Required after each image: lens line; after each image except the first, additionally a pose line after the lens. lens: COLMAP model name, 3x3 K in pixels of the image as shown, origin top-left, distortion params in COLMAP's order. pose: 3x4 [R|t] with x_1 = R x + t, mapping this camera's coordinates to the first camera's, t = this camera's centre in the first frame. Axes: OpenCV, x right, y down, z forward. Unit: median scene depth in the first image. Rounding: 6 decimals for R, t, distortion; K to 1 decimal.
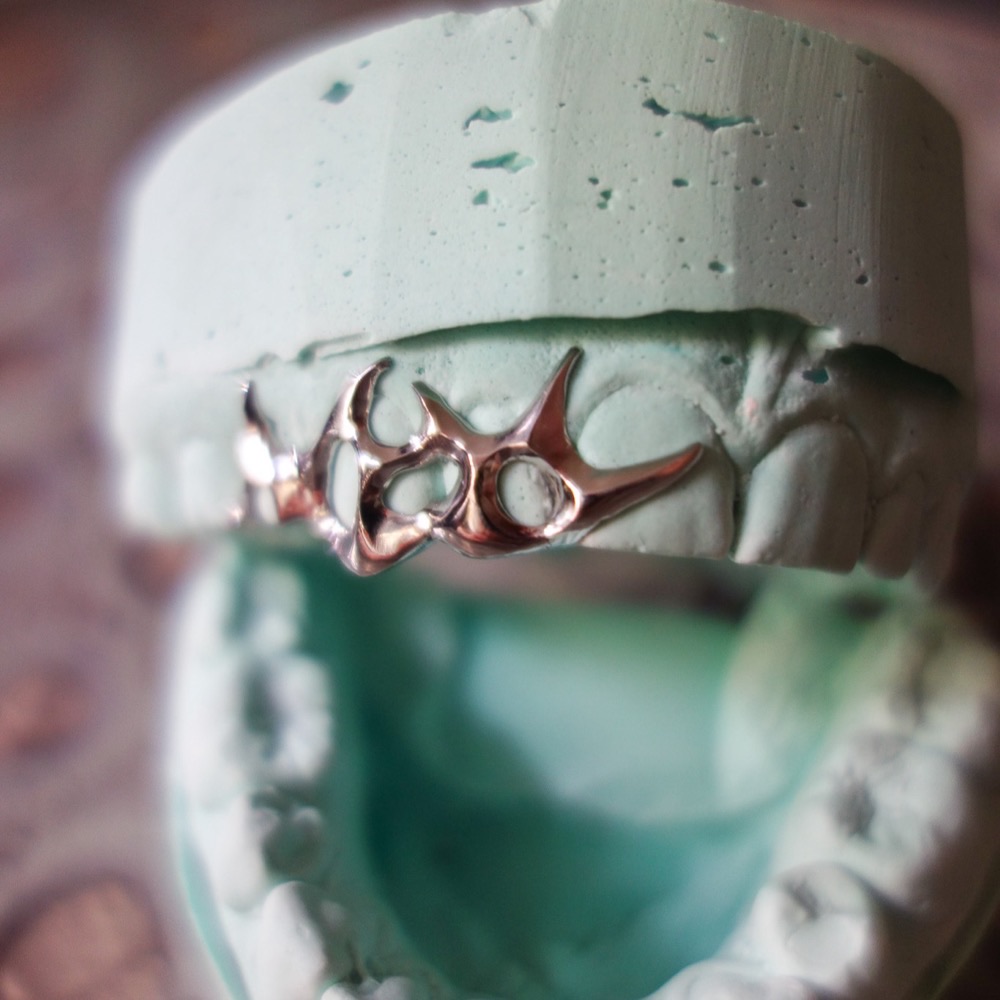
lens RADIAL K [[1129.5, 0, 500.0], [0, 1129.5, 500.0], [0, 0, 1]] dist [0.026207, 0.020192]
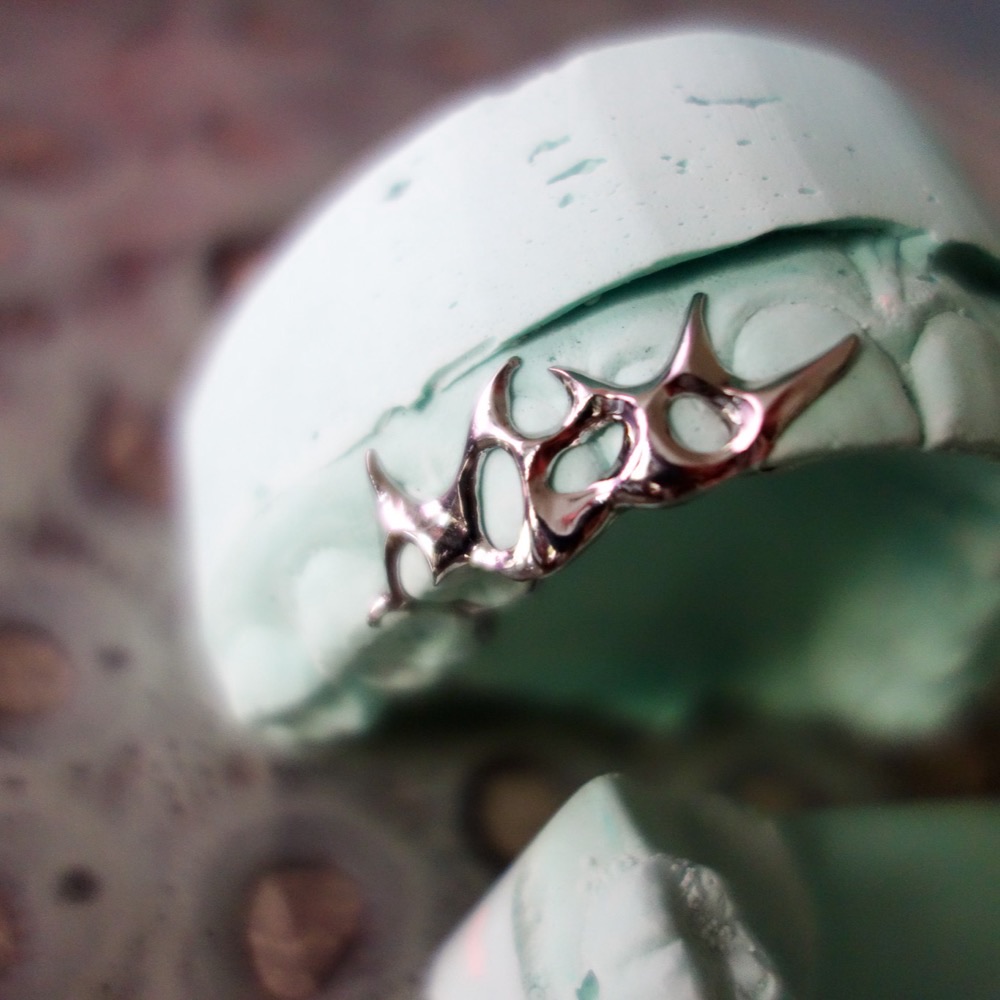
lens RADIAL K [[1131.4, 0, 484.1], [0, 1131.4, 510.6], [0, 0, 1]] dist [0.006614, 0.015815]
pose [[0.968809, -0.228872, 0.095012, -0.258894], [0.247792, 0.890052, -0.382632, 0.376794], [0.003009, 0.394240, 0.919003, 0.147347]]
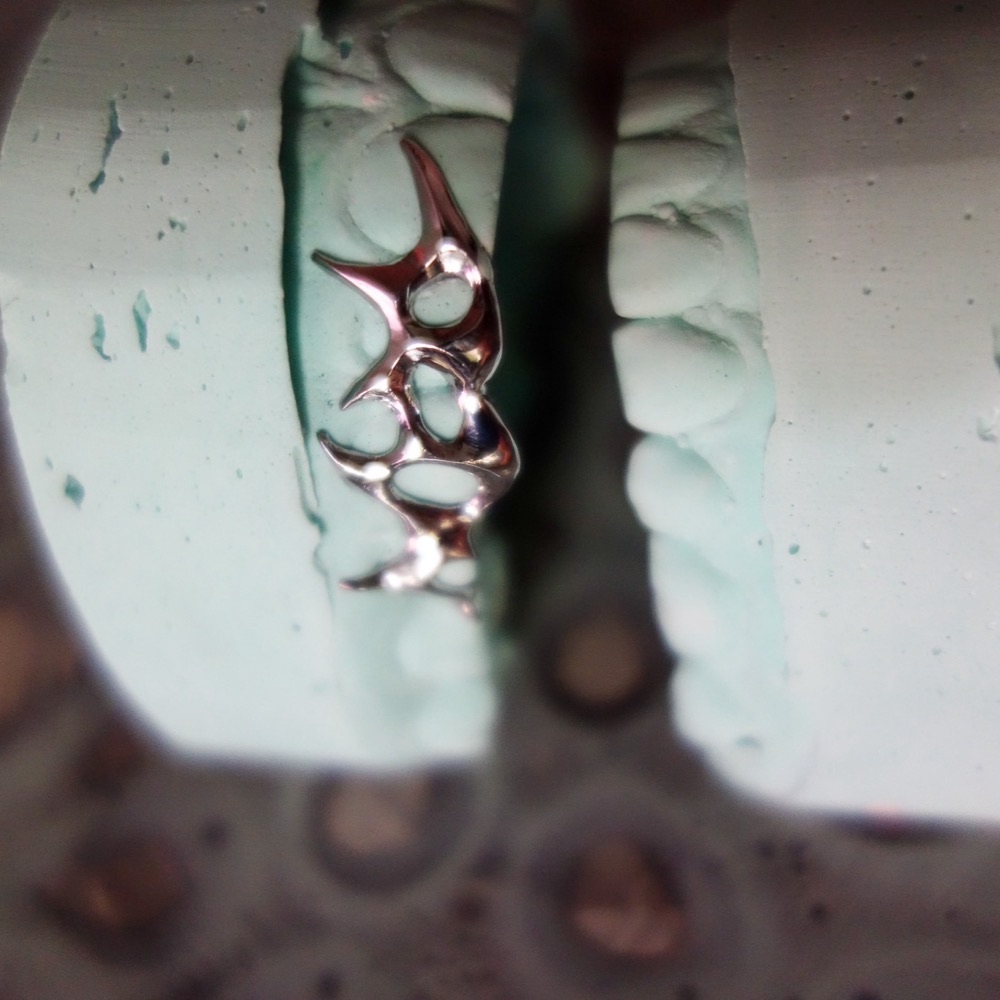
lens RADIAL K [[1129.5, 0, 500.0], [0, 1129.5, 500.0], [0, 0, 1]] dist [0.026207, 0.020192]
pose [[0.019914, -0.996773, 0.077762, -0.250320], [0.999623, 0.018382, -0.020375, 0.074224], [0.018880, 0.078139, 0.996764, -0.071694]]
